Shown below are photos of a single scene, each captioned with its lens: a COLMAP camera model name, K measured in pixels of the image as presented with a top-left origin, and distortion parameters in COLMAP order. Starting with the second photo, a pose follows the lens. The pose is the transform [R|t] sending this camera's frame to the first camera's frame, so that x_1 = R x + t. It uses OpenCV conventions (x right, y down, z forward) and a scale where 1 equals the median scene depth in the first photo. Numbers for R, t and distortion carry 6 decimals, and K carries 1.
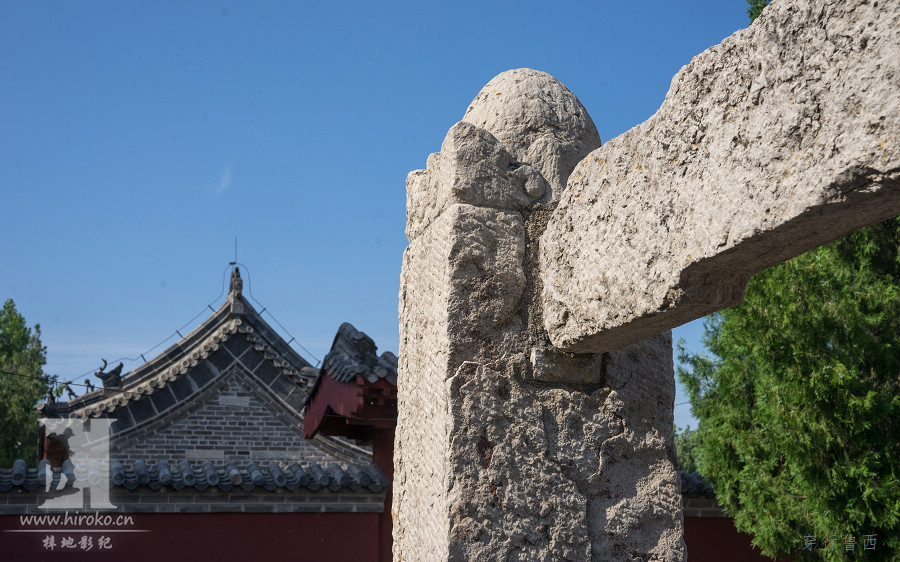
lens RADIAL K [[1170.4, 0, 448.7], [0, 1170.4, 282.2], [0, 0, 1]] dist [0.152338, 0.000000]
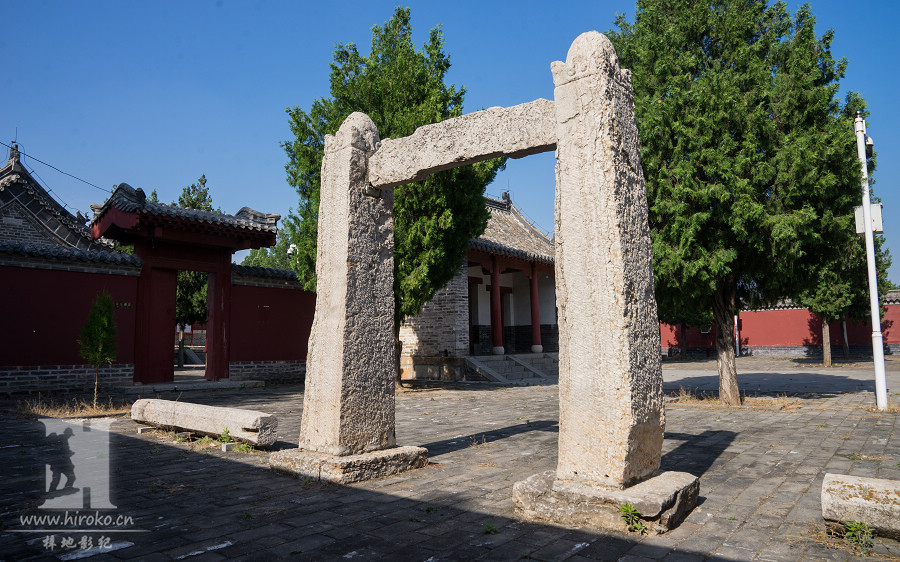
lens RADIAL K [[638.1, 0, 446.2], [0, 638.1, 279.6], [0, 0, 1]] dist [-0.055620, 0.013701]
pose [[0.856161, 0.054616, 0.513815, -0.797164], [-0.122486, 0.987507, 0.099130, 0.123225], [-0.501982, -0.147806, 0.852155, -1.044988]]
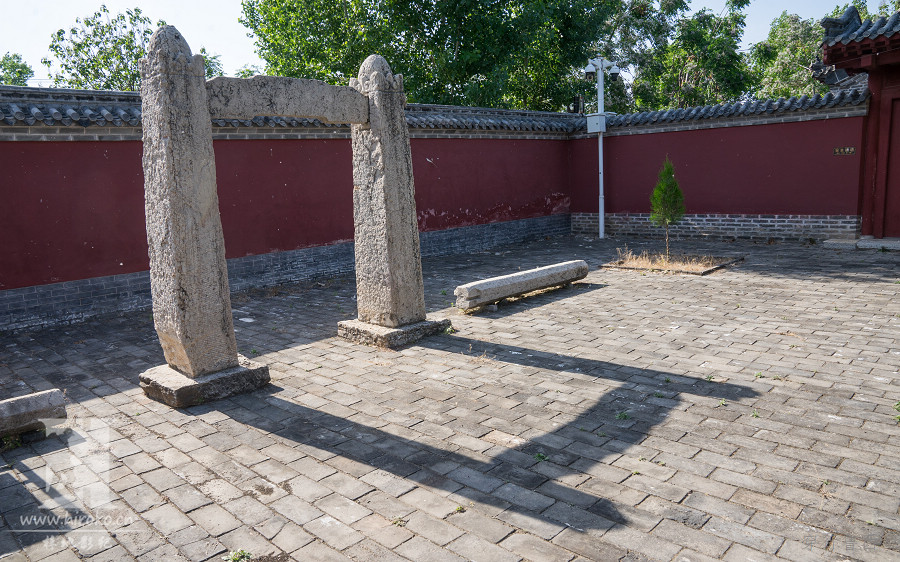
lens RADIAL K [[638.1, 0, 445.2], [0, 638.1, 284.2], [0, 0, 1]] dist [-0.055620, 0.013701]
pose [[0.403929, 0.136876, -0.904492, 2.813916], [0.266082, 0.928414, 0.259323, 0.087385], [0.875238, -0.345417, 0.338593, 0.142530]]
